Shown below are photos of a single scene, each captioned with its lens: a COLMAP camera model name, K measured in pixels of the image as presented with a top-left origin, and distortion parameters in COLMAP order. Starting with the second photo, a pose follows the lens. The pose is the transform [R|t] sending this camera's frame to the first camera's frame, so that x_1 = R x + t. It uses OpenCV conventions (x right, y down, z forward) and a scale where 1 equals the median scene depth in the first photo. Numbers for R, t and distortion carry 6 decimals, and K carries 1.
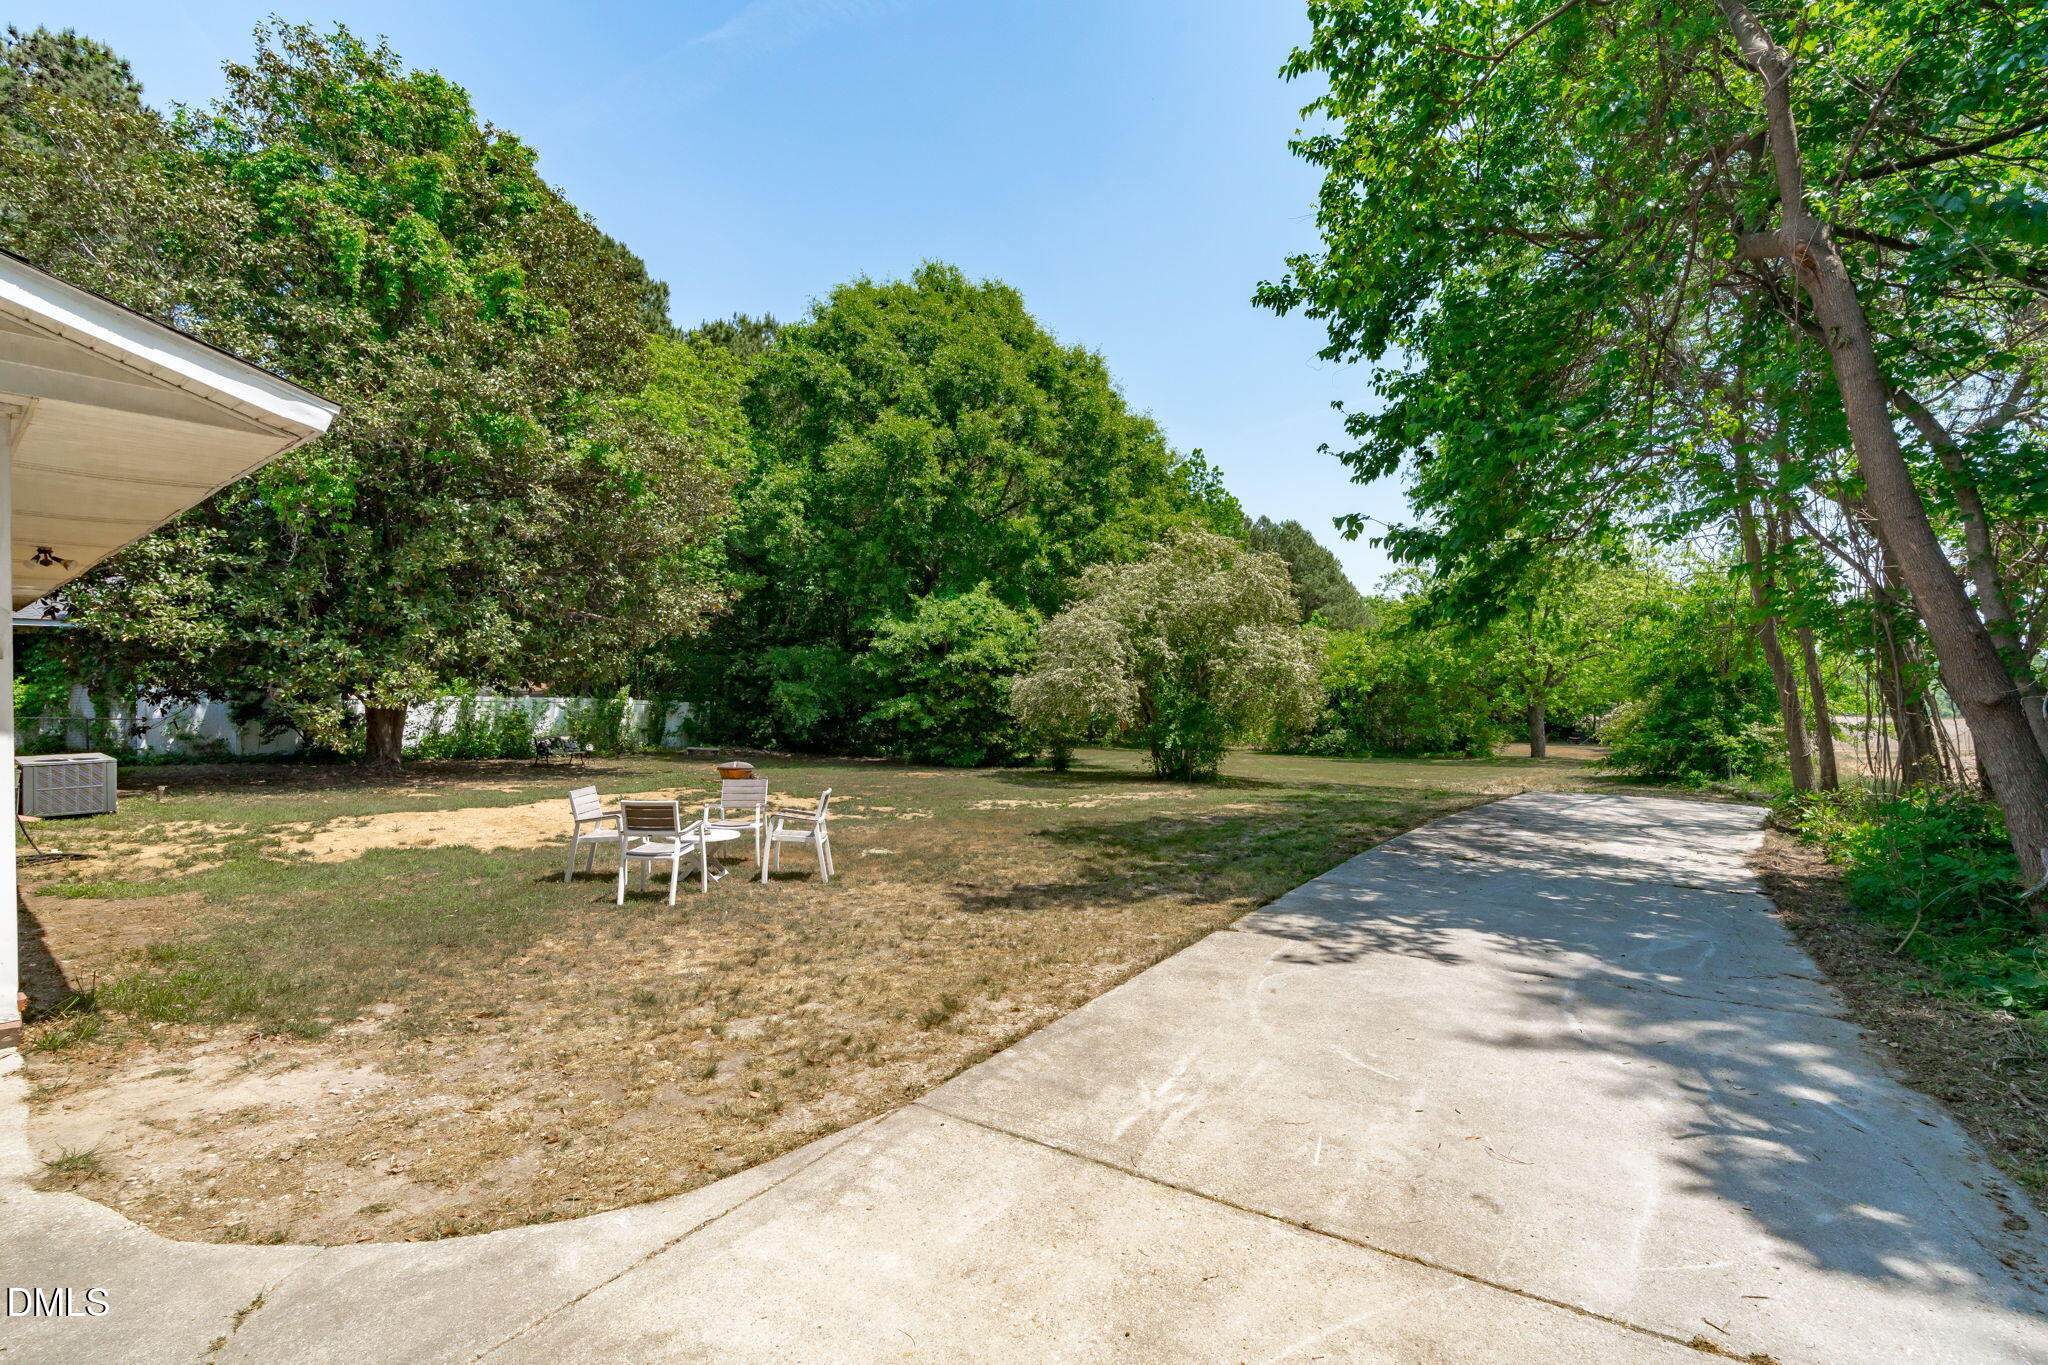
lens RADIAL K [[981.4, 0, 1017.1], [0, 981.4, 684.0], [0, 0, 1]] dist [-0.002466, -0.000580]
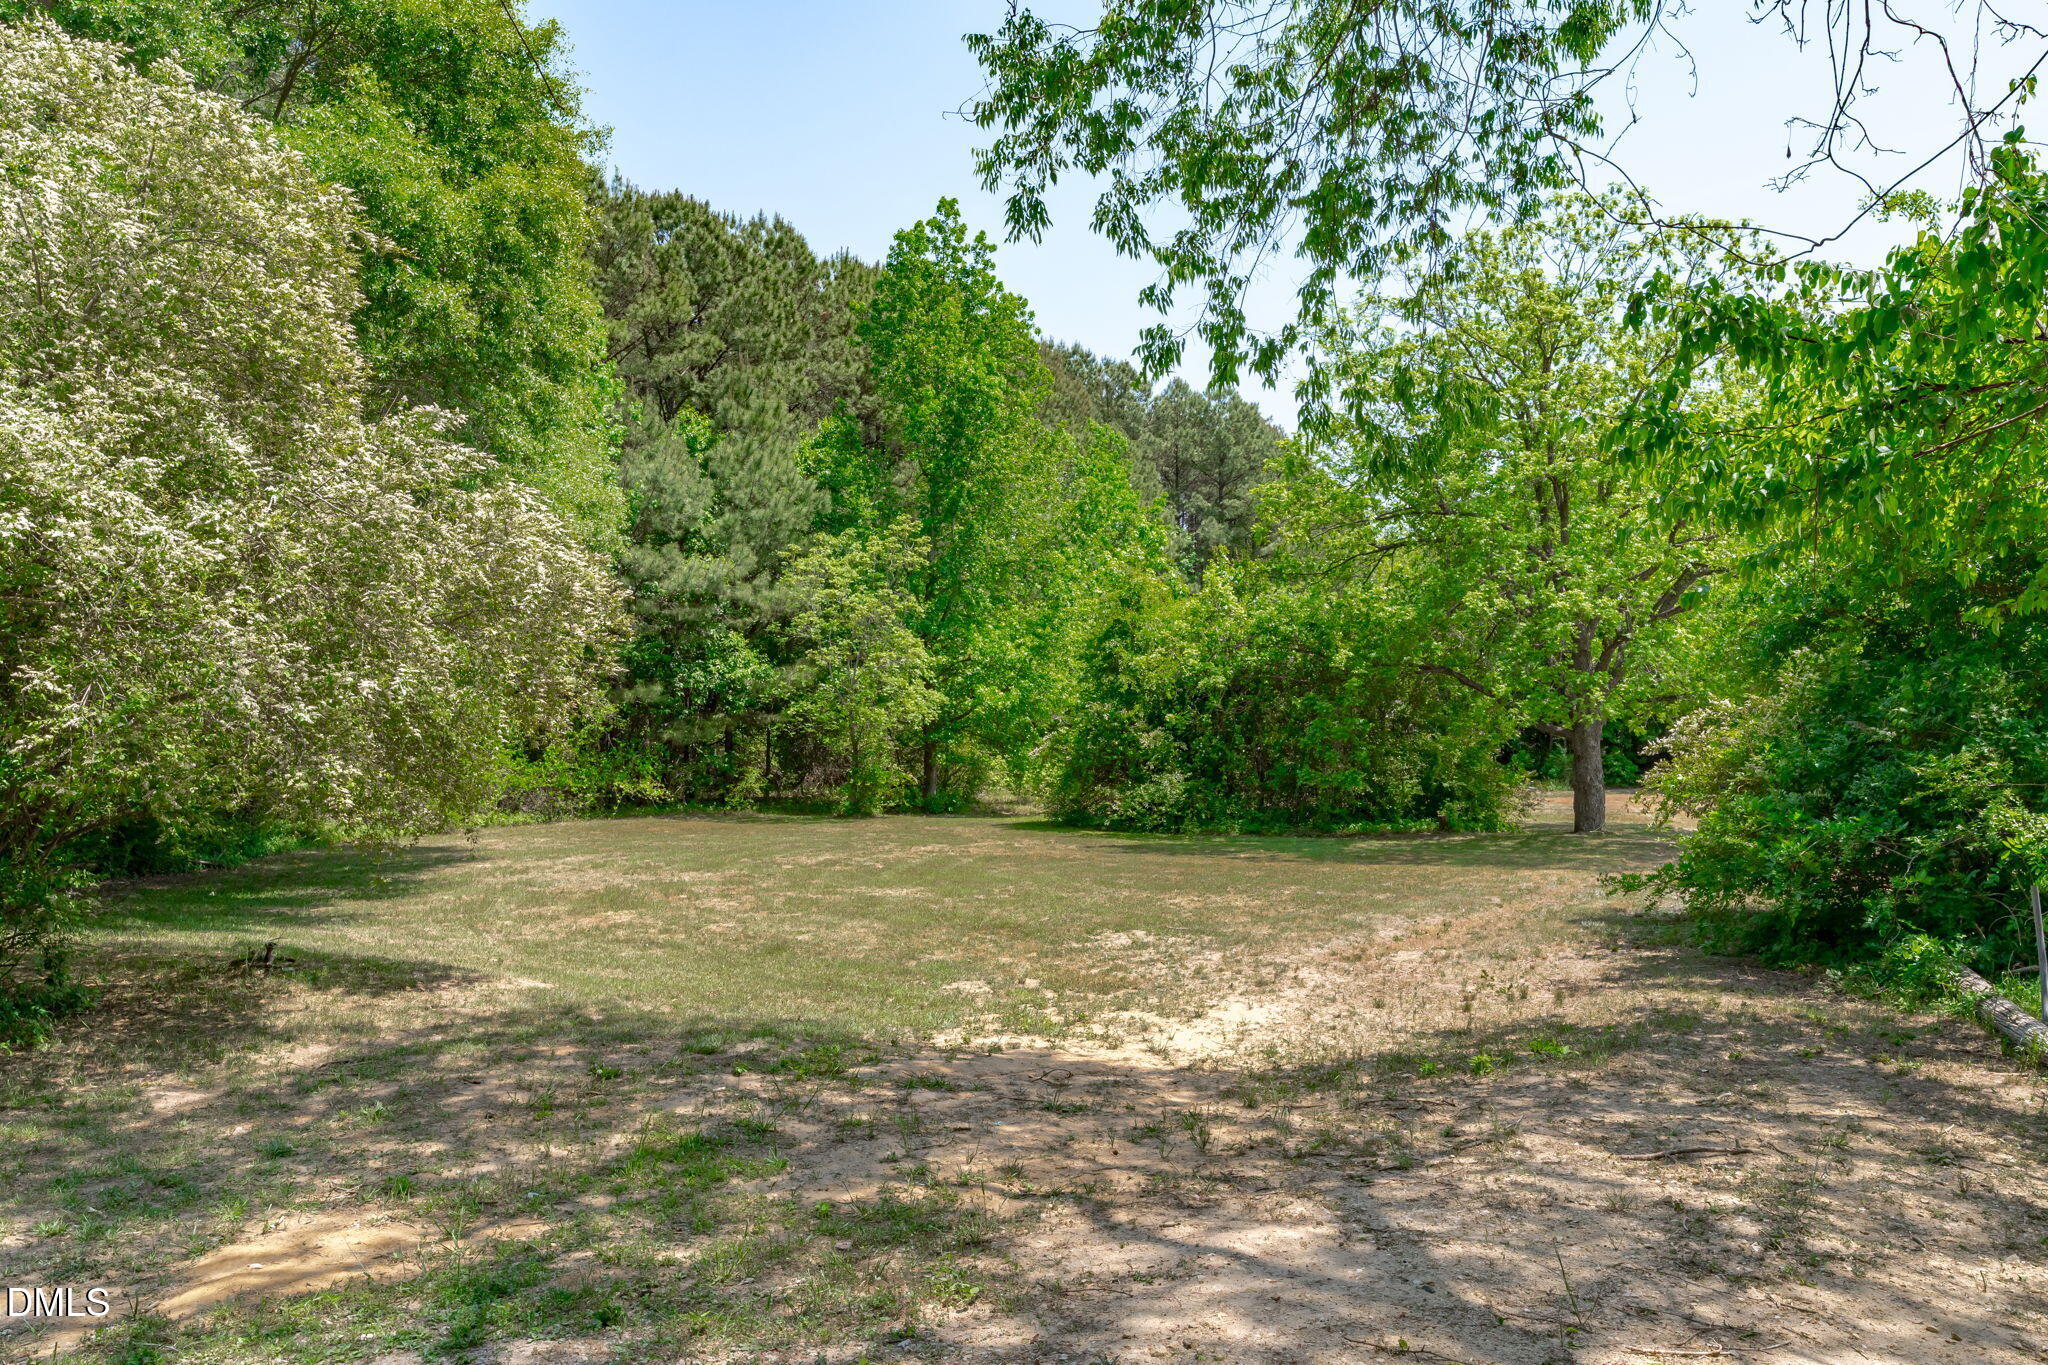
lens RADIAL K [[1575.5, 0, 1012.6], [0, 1575.5, 681.9], [0, 0, 1]] dist [0.012064, 0.007013]
pose [[0.996835, -0.010946, 0.078747, 0.209270], [0.011402, 0.999921, -0.005351, 0.007567], [-0.078682, 0.006232, 0.996880, 0.298614]]
